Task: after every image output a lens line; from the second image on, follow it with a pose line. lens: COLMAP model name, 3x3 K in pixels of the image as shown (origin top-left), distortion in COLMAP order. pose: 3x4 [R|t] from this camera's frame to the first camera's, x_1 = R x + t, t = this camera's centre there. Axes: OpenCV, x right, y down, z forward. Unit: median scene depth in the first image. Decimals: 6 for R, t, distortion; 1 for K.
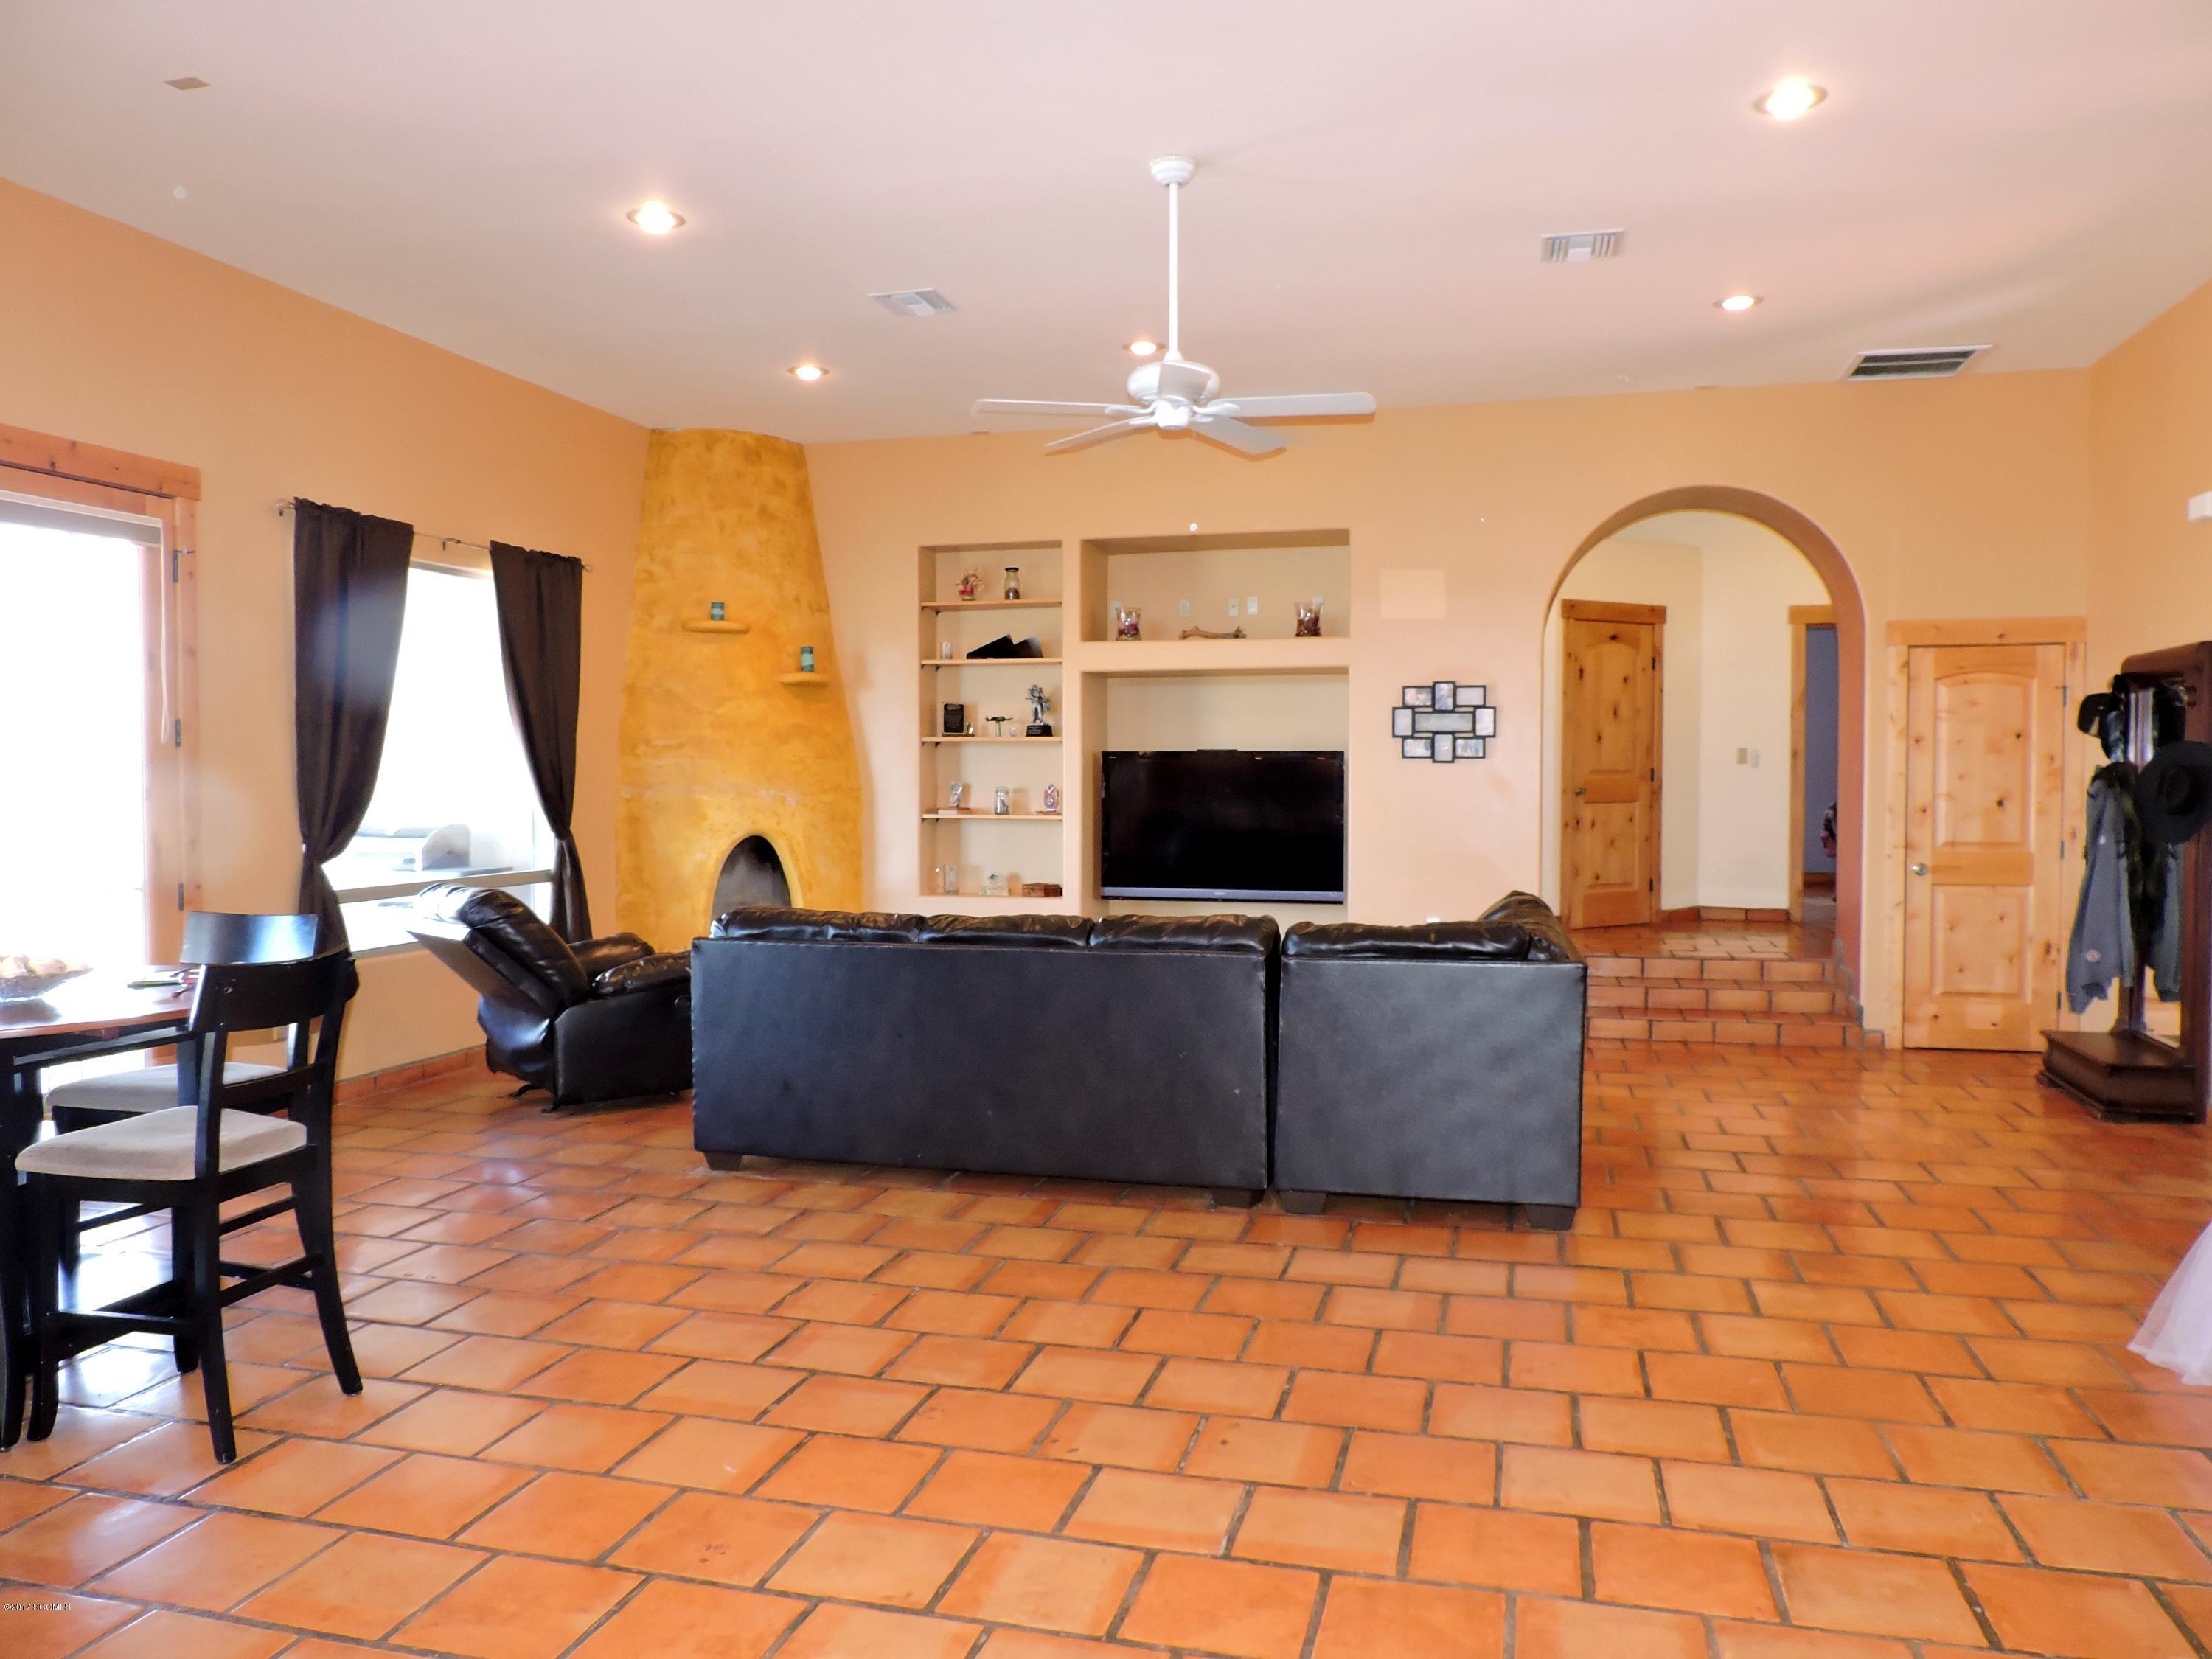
lens RADIAL K [[1589.0, 0, 1109.8], [0, 1589.0, 827.9], [0, 0, 1]] dist [-0.013913, 0.001391]
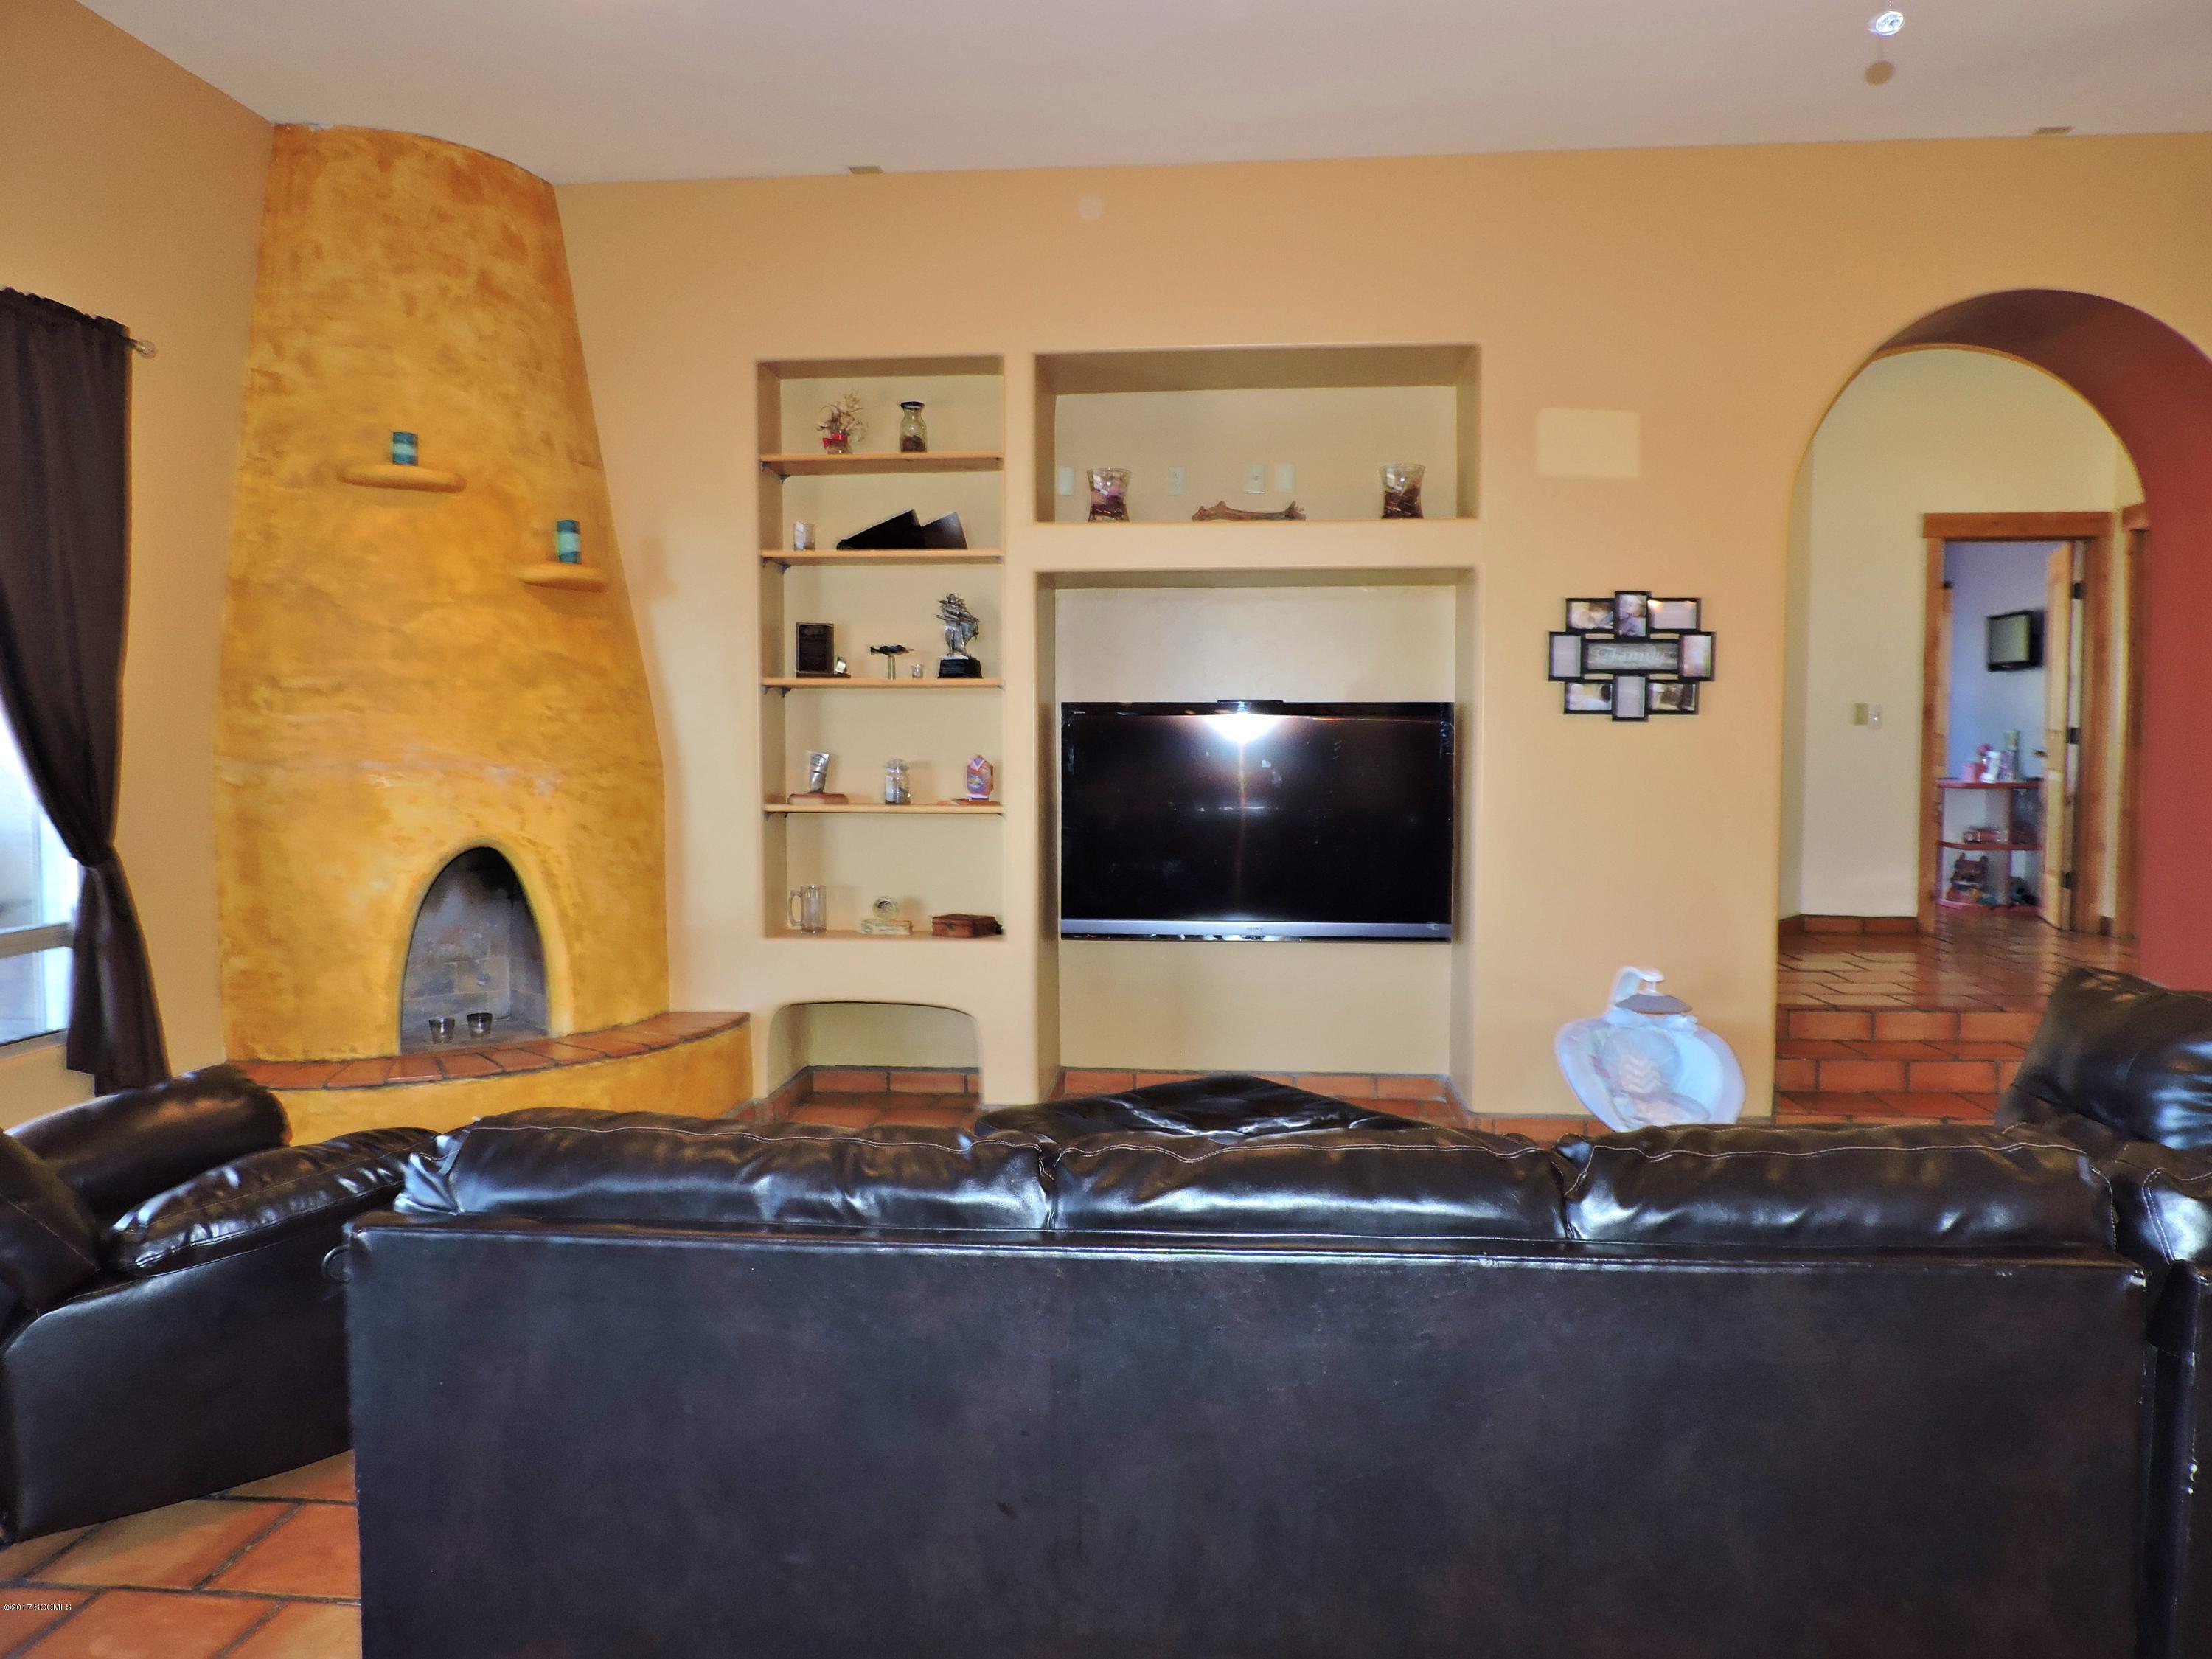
lens RADIAL K [[1589.0, 0, 1105.8], [0, 1589.0, 825.2], [0, 0, 1]] dist [-0.013913, 0.001391]
pose [[0.984809, -0.009864, 0.173360, -0.098970], [0.006241, 0.999751, 0.021430, -0.013564], [-0.173528, -0.020023, 0.984625, 0.394369]]
